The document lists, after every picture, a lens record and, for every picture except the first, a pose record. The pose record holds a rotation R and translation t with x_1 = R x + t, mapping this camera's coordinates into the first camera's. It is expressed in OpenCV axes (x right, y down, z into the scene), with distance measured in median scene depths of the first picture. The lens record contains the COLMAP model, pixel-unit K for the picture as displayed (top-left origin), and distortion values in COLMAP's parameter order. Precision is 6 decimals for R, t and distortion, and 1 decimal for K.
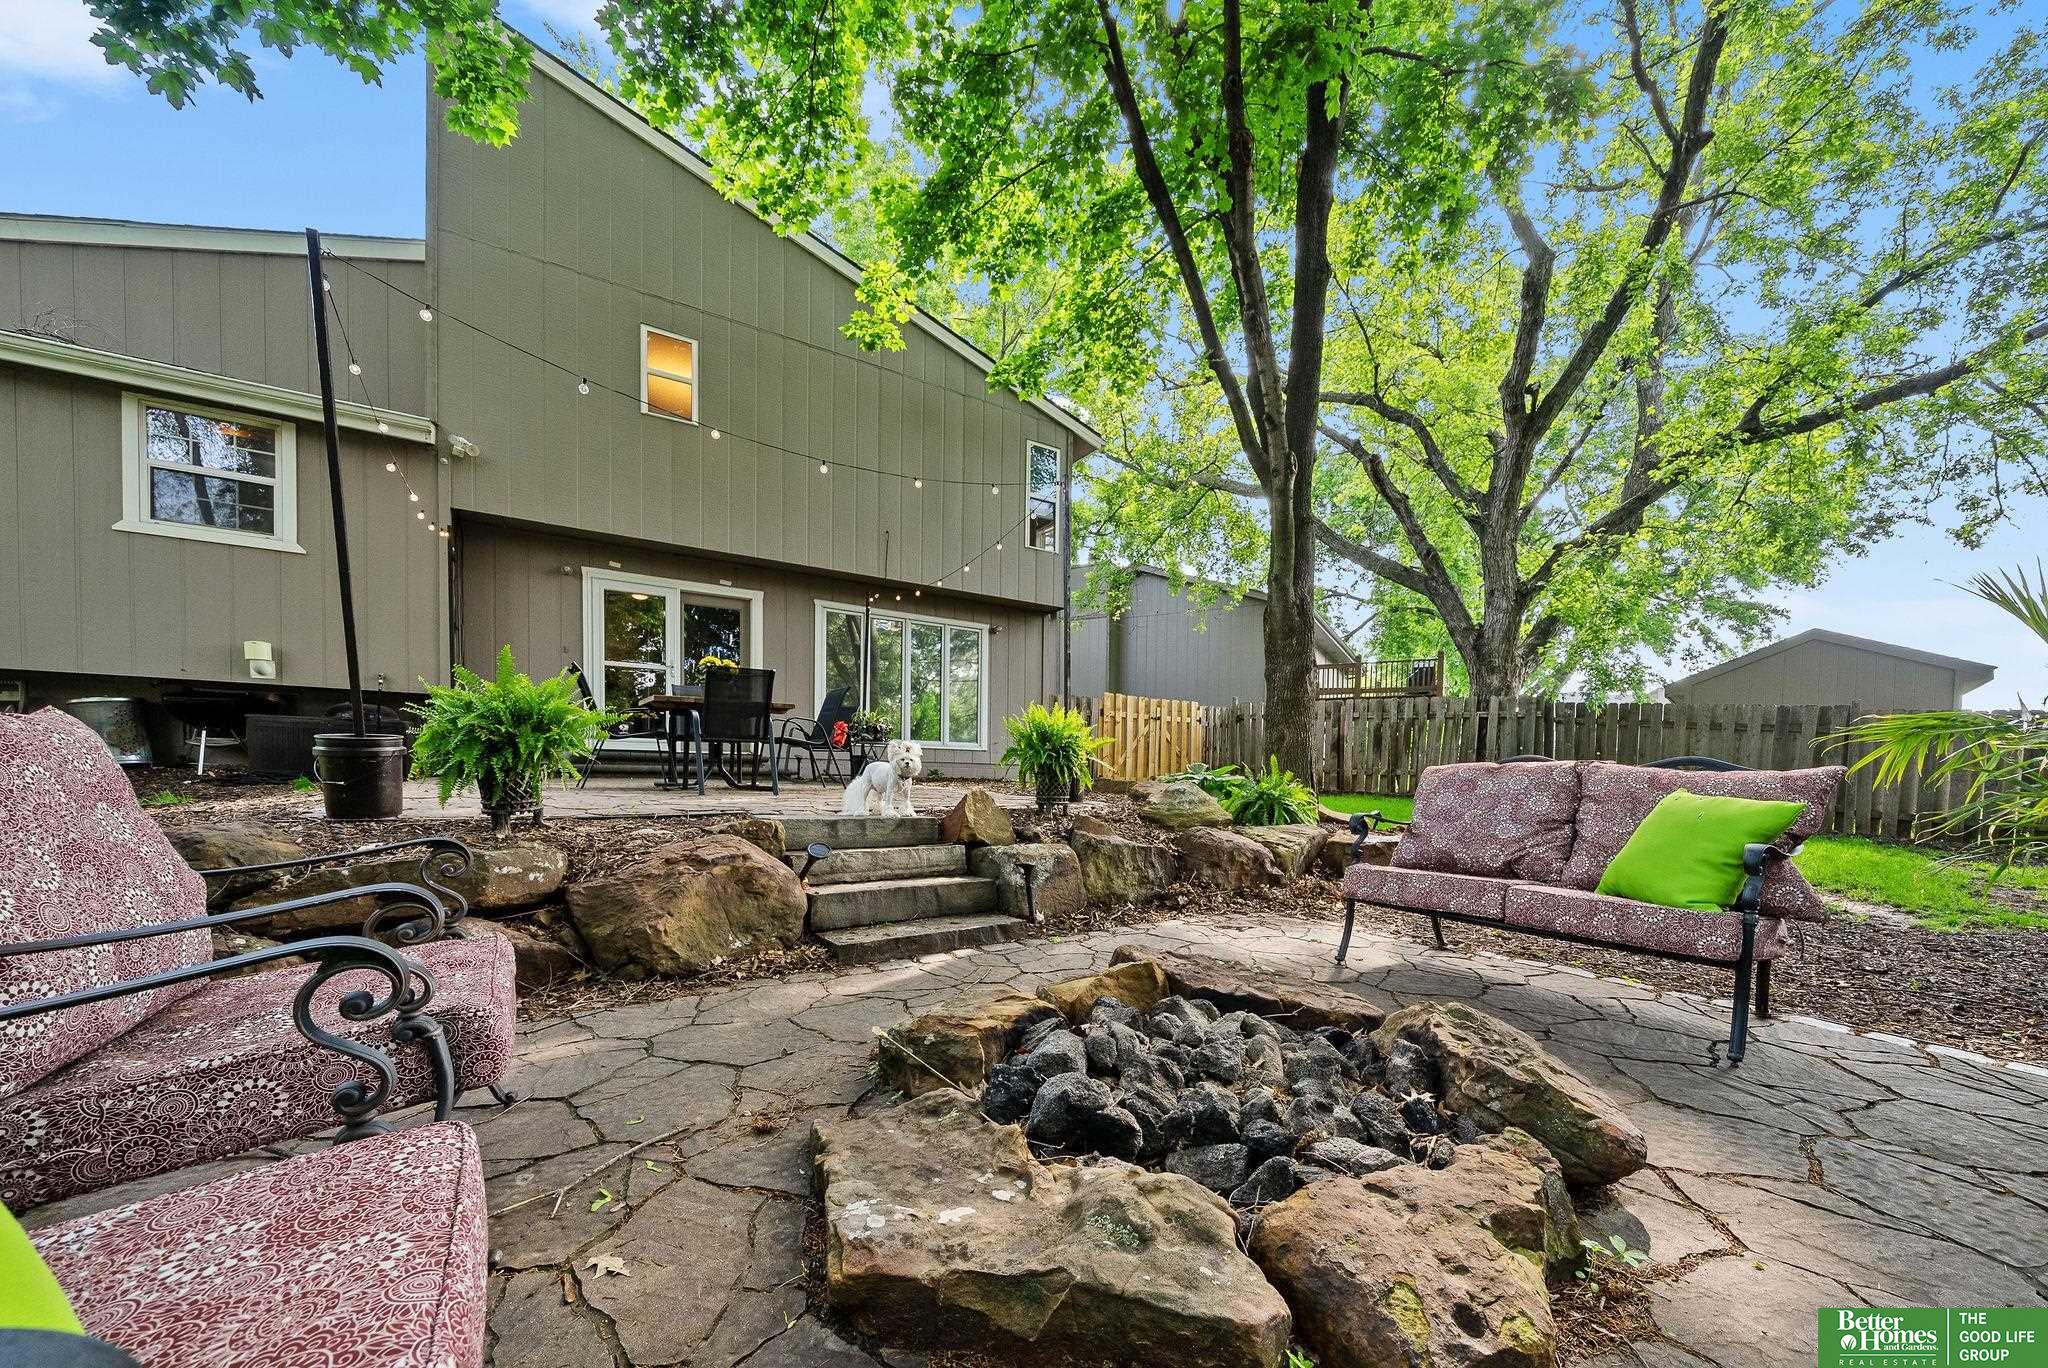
lens RADIAL K [[734.0, 0, 1042.0], [0, 734.0, 802.1], [0, 0, 1]] dist [-0.003583, -0.000006]
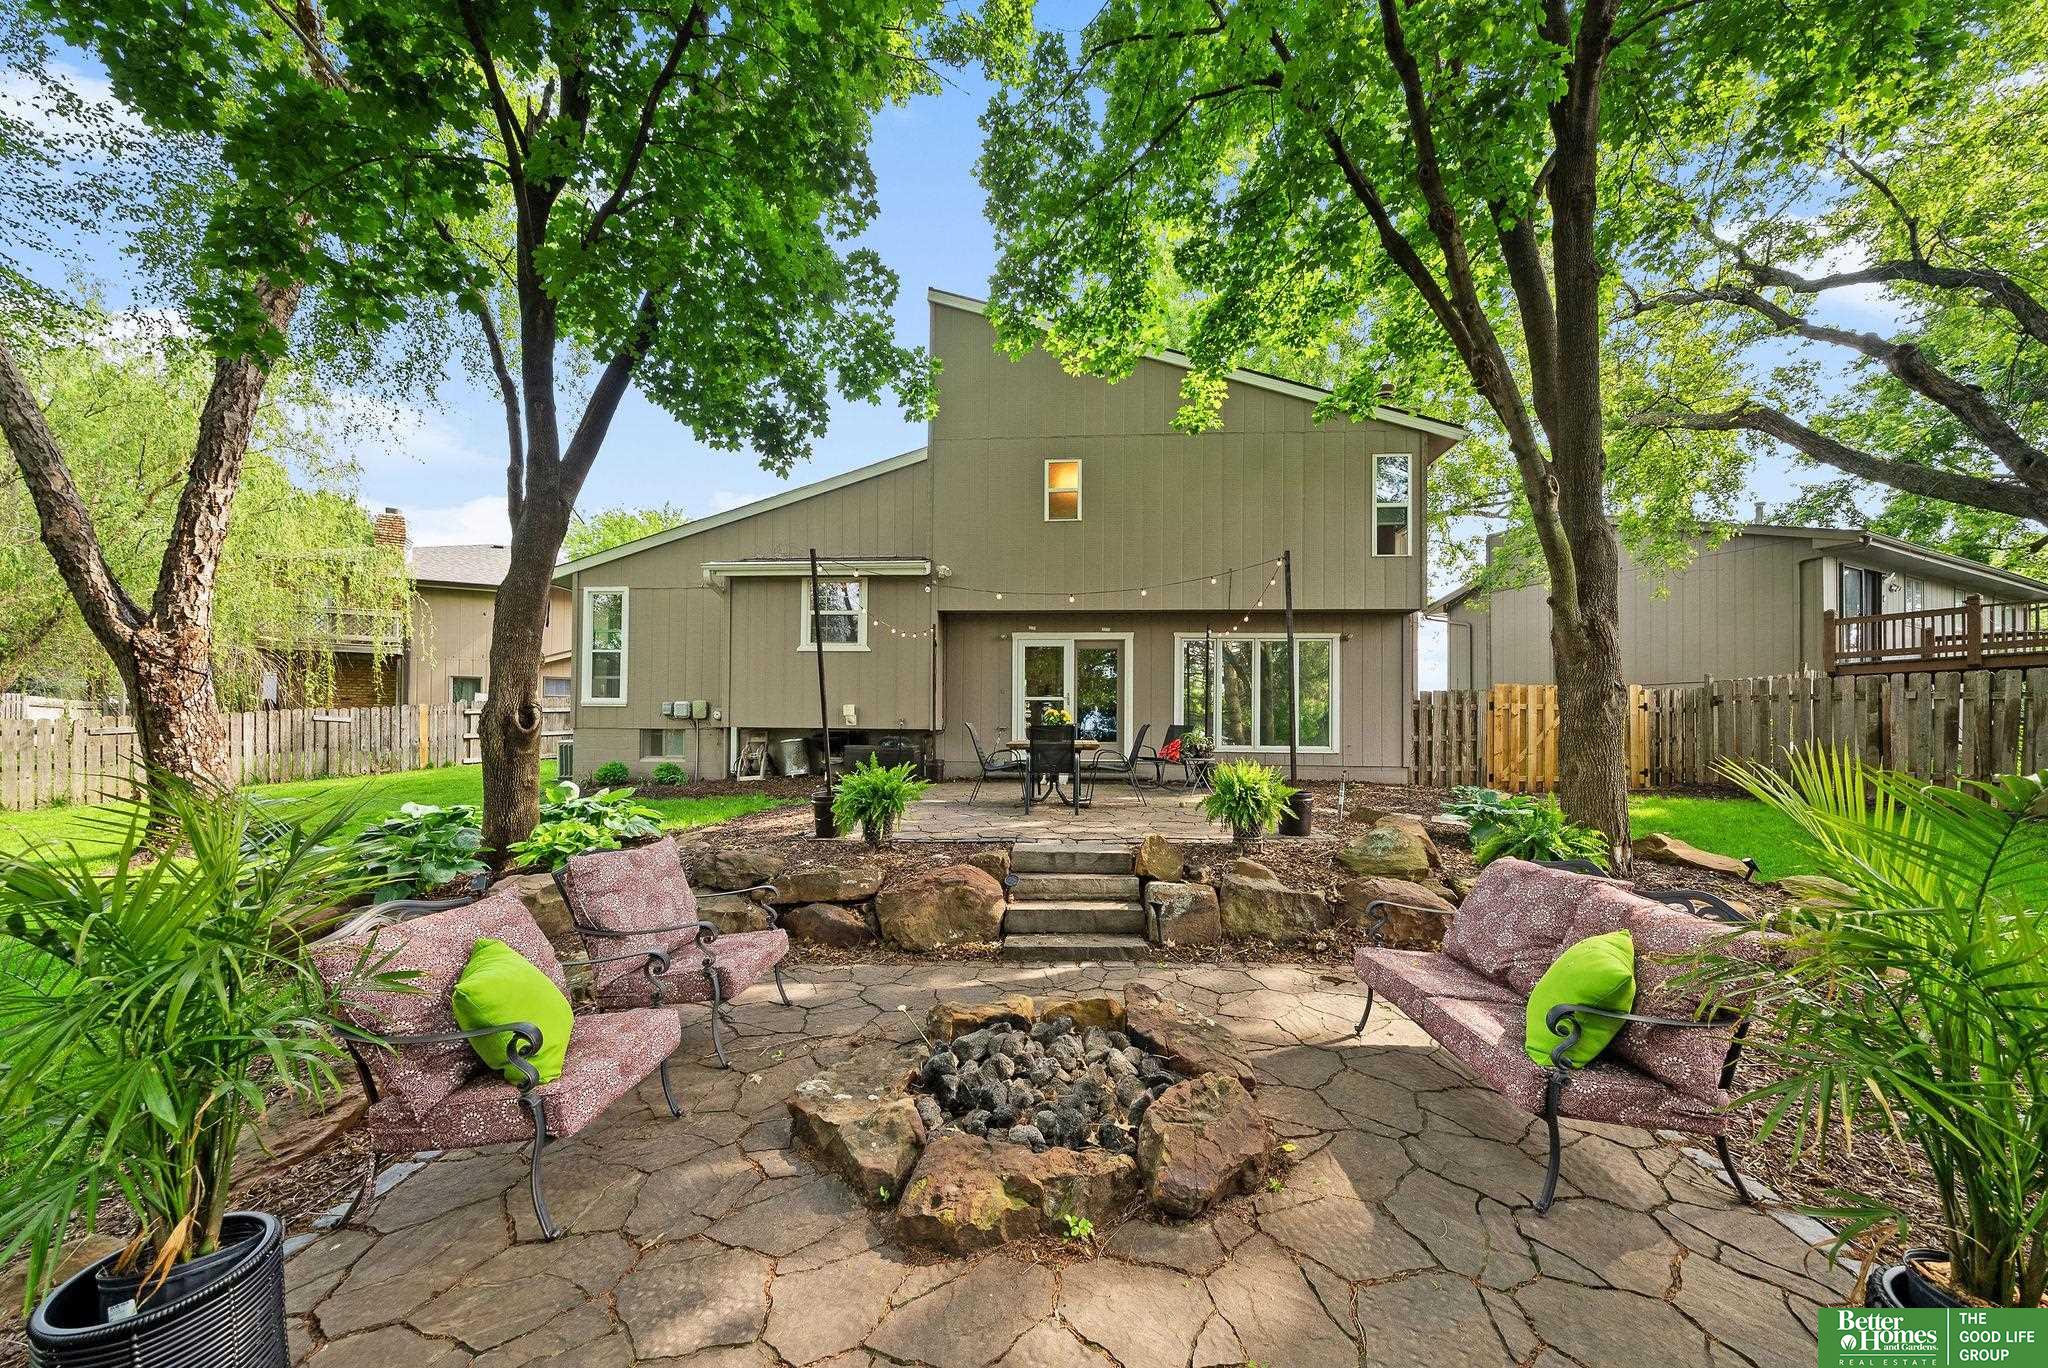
lens RADIAL K [[734.0, 0, 1075.3], [0, 734.0, 720.3], [0, 0, 1]] dist [-0.003583, -0.000006]
pose [[0.810551, -0.015025, -0.585475, 0.309537], [-0.013372, 0.998936, -0.044147, -0.088575], [0.585515, 0.043613, 0.809488, -0.082124]]
